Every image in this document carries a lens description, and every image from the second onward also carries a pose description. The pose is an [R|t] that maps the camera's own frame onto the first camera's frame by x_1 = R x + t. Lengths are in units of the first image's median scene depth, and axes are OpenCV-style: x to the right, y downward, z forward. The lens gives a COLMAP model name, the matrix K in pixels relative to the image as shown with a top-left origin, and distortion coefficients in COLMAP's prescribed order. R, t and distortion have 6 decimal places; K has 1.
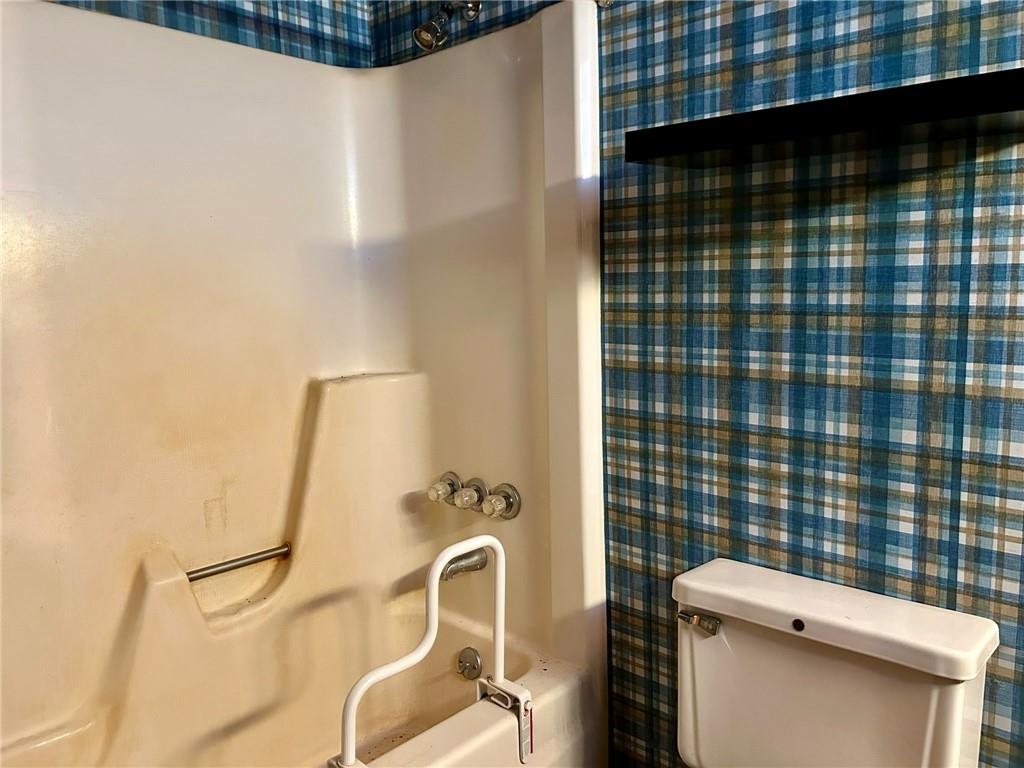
lens RADIAL K [[768.3, 0, 512.0], [0, 768.3, 384.0], [0, 0, 1]] dist [0.051282, -0.054952]
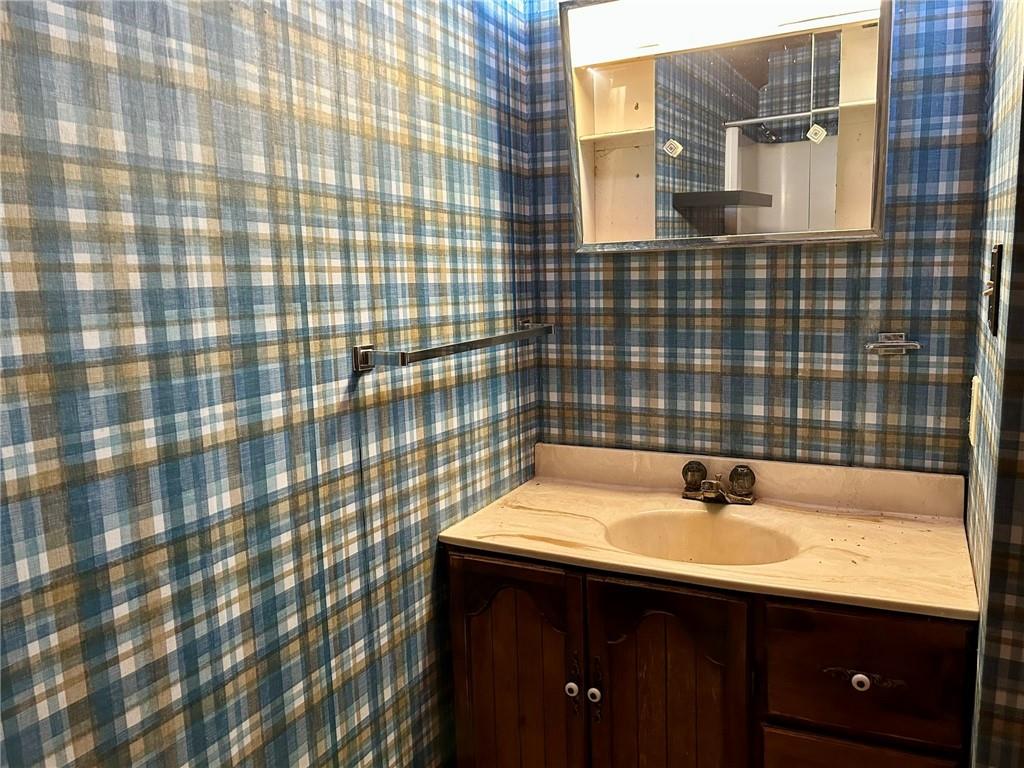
lens RADIAL K [[768.3, 0, 512.0], [0, 768.3, 384.0], [0, 0, 1]] dist [0.051282, -0.054952]
pose [[-0.292118, -0.106033, 0.950486, -0.389788], [0.158958, 0.974629, 0.157579, -0.137271], [-0.943080, 0.197119, -0.267852, 0.986903]]
